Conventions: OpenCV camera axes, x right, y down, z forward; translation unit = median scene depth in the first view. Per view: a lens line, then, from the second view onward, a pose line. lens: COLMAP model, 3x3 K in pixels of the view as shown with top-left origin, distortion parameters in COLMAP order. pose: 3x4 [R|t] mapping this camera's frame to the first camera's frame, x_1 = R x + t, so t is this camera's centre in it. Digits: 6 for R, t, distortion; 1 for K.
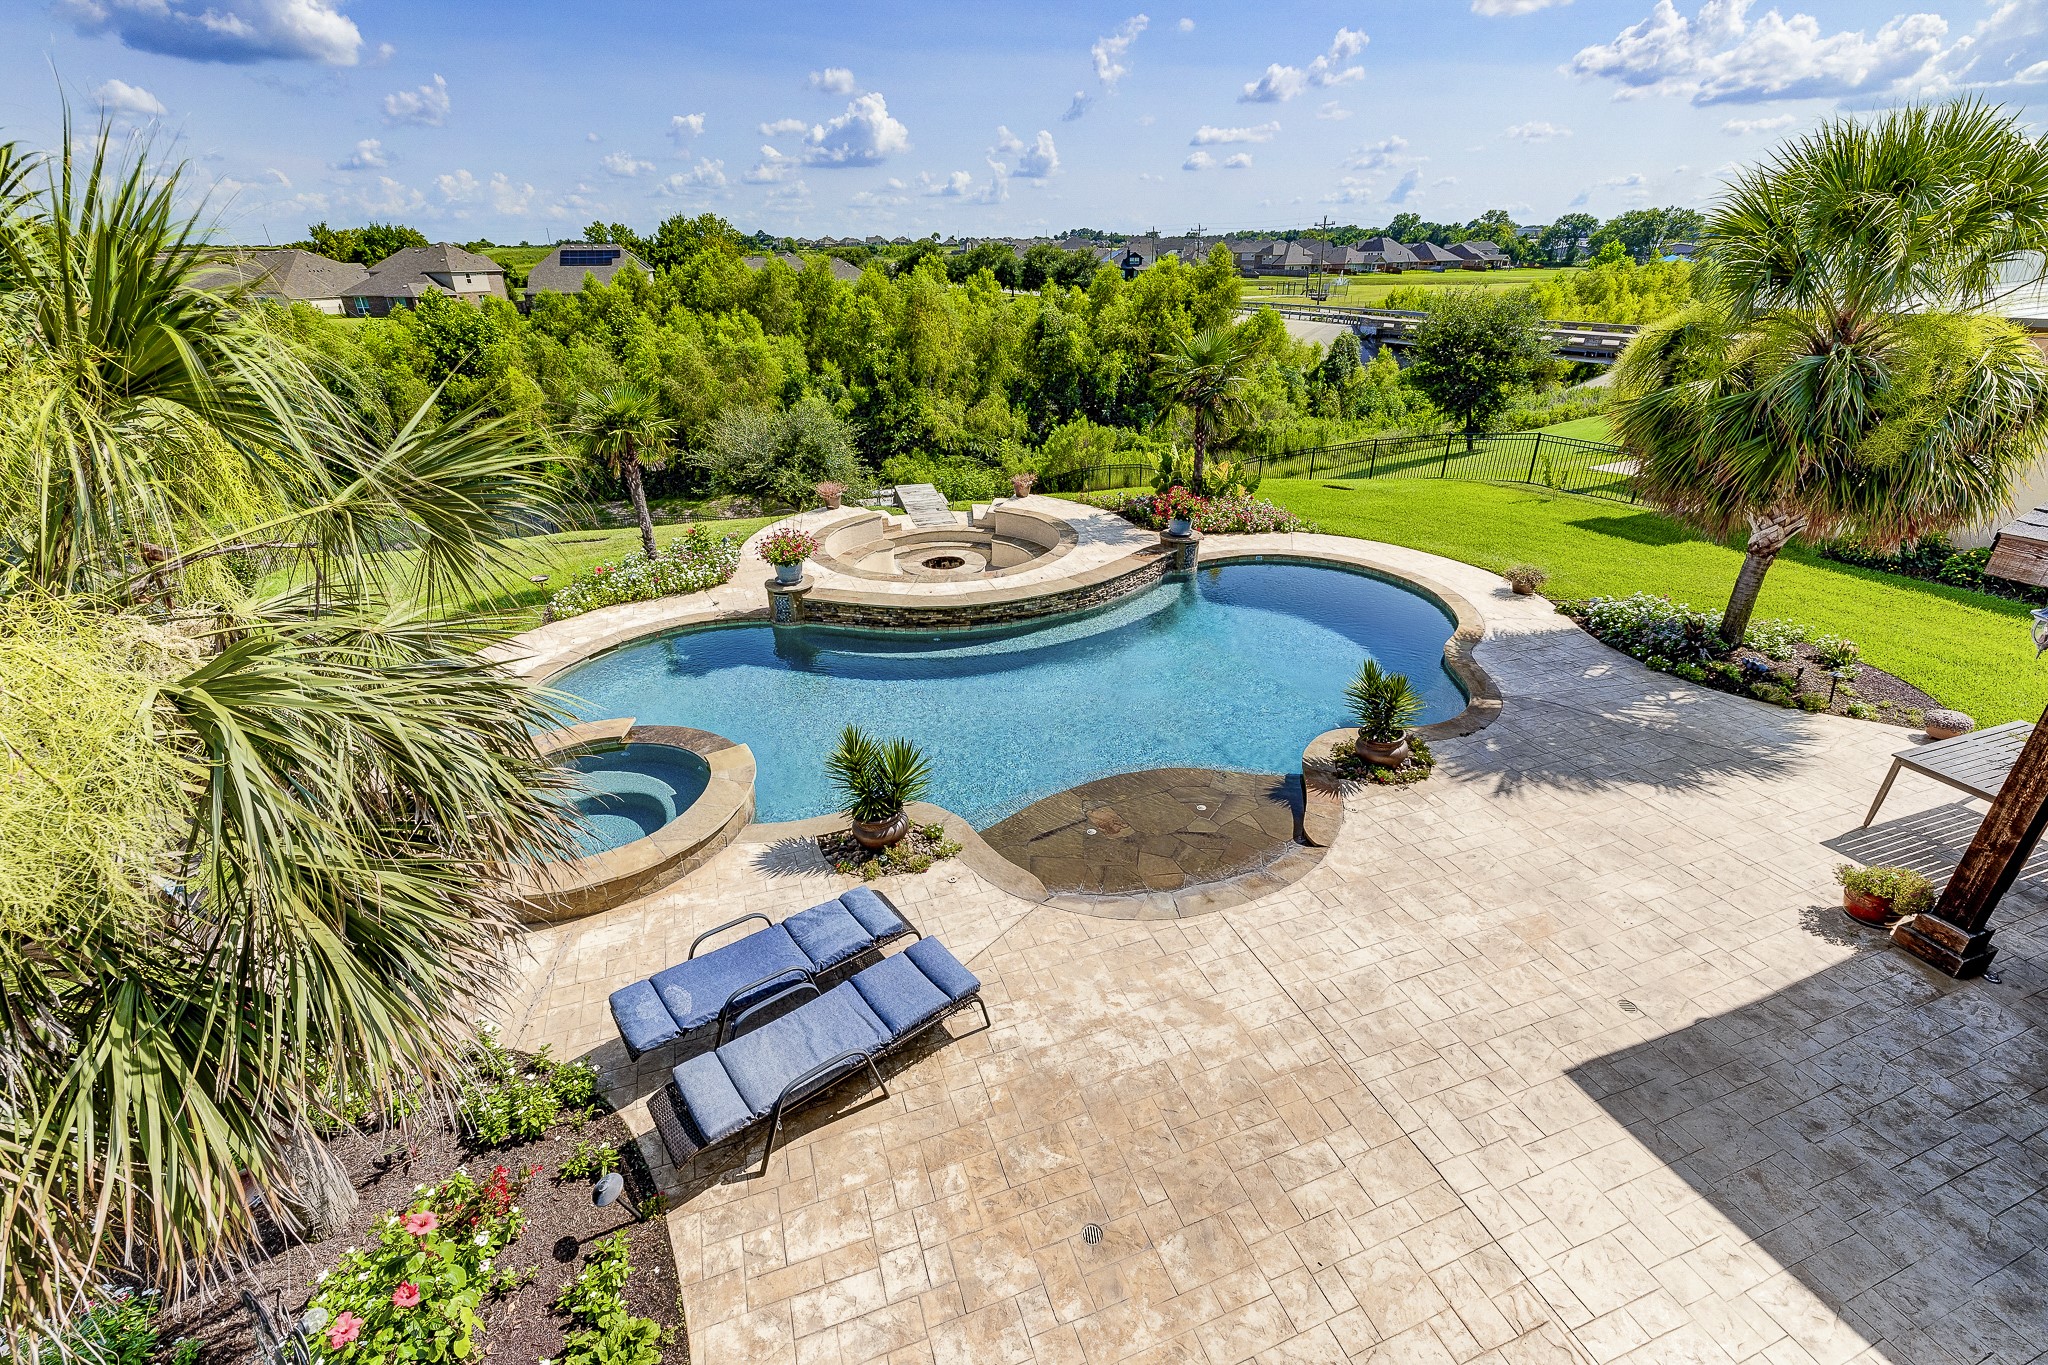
lens RADIAL K [[868.4, 0, 1023.6], [0, 868.4, 670.9], [0, 0, 1]] dist [0.001125, 0.000006]
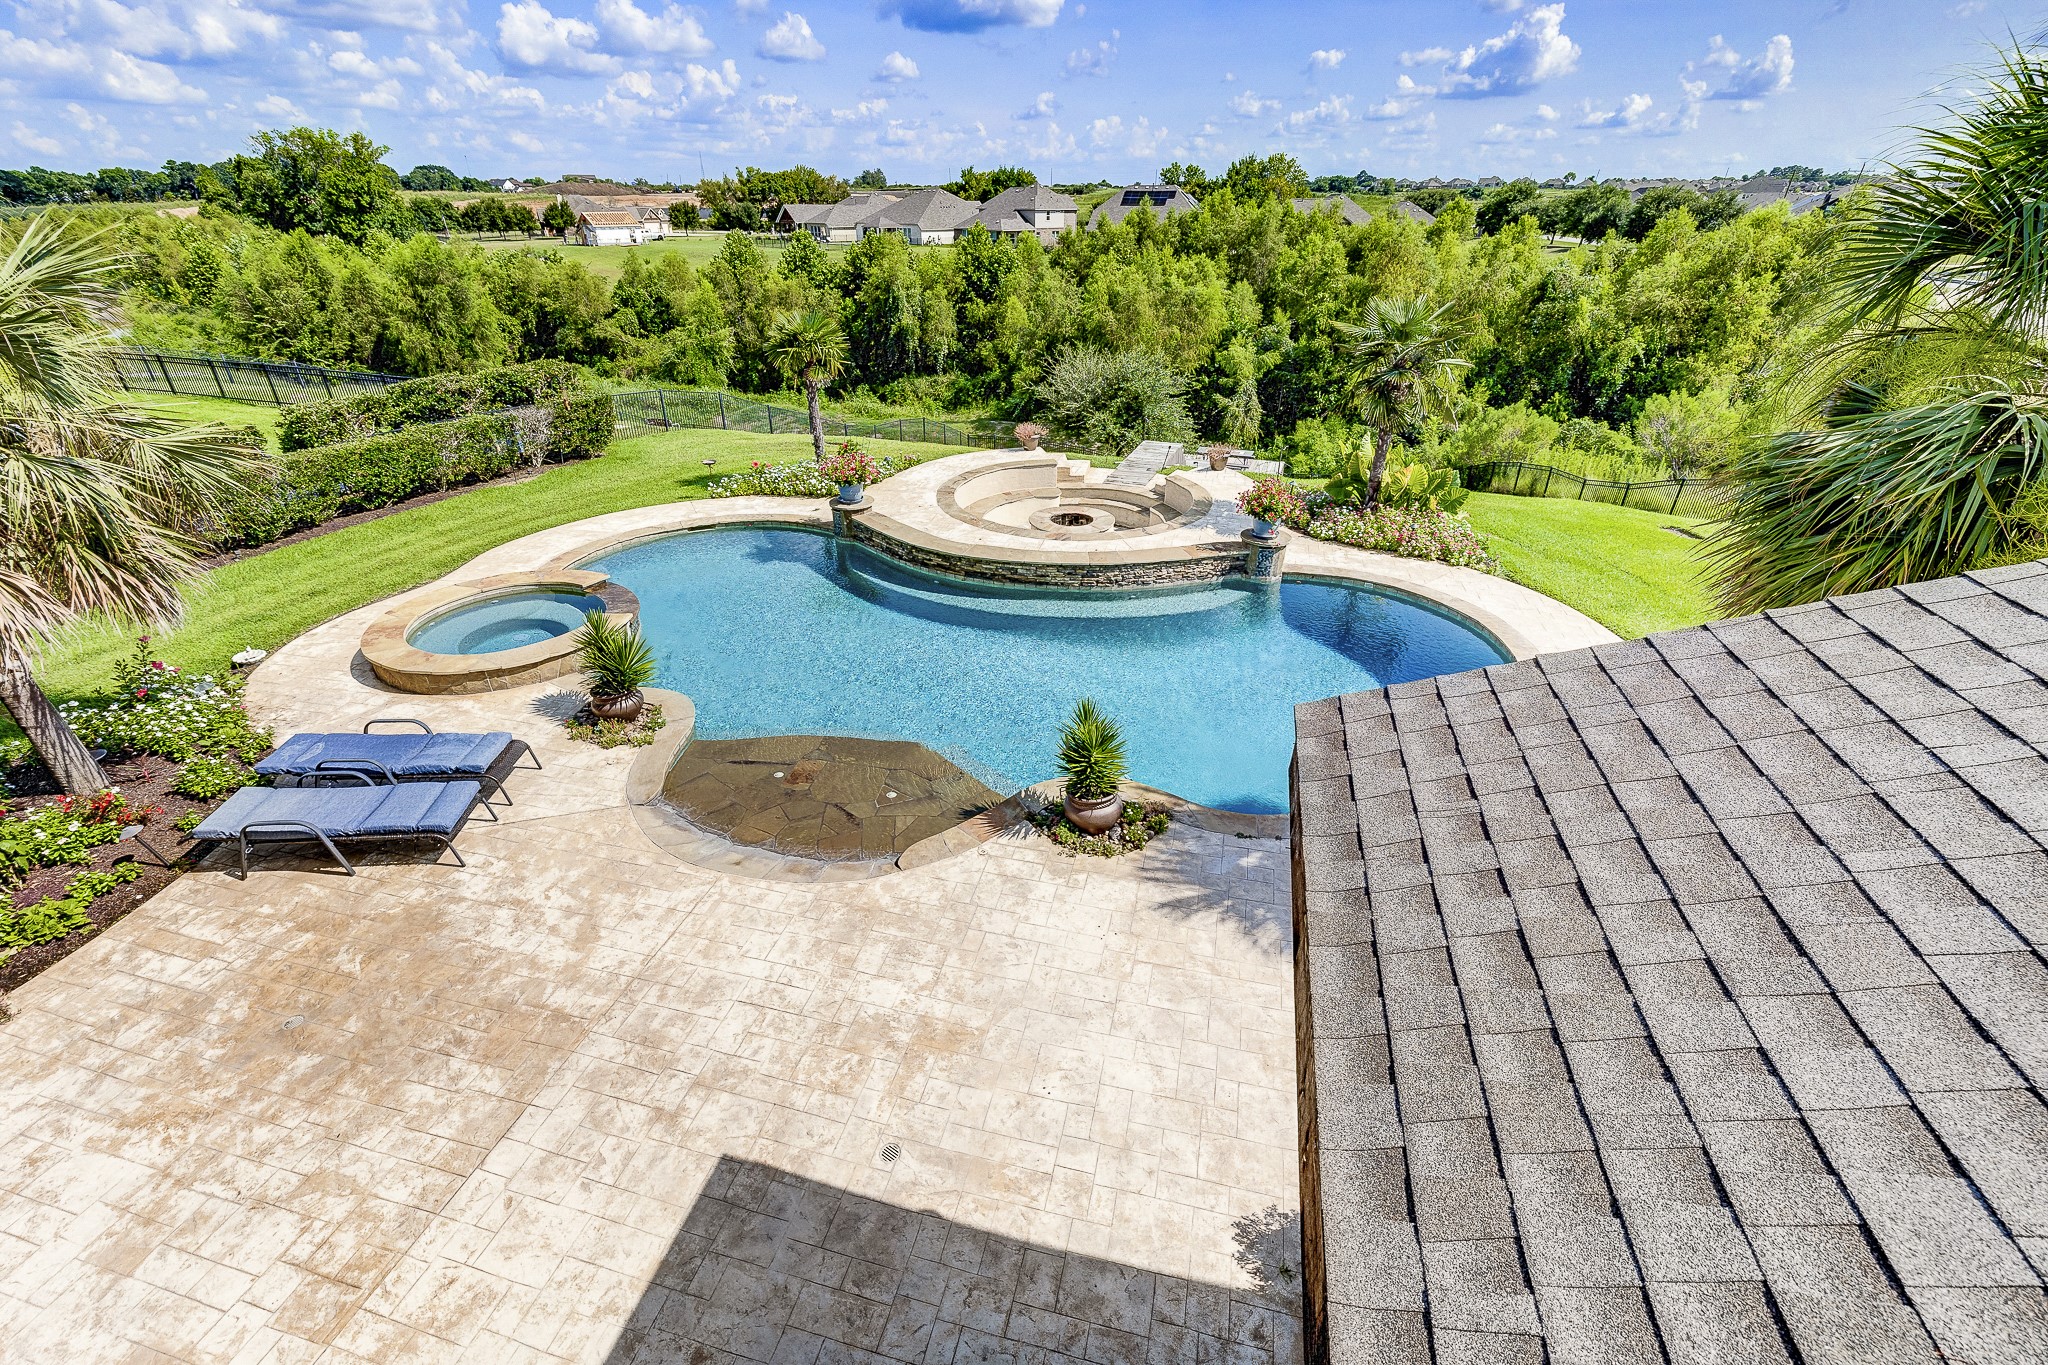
lens RADIAL K [[868.4, 0, 1023.6], [0, 868.4, 670.9], [0, 0, 1]] dist [0.001125, 0.000006]
pose [[0.825642, 0.278401, -0.490723, 0.121674], [-0.252016, 0.960165, 0.120711, -0.020090], [0.504781, 0.024006, 0.862914, 0.039917]]
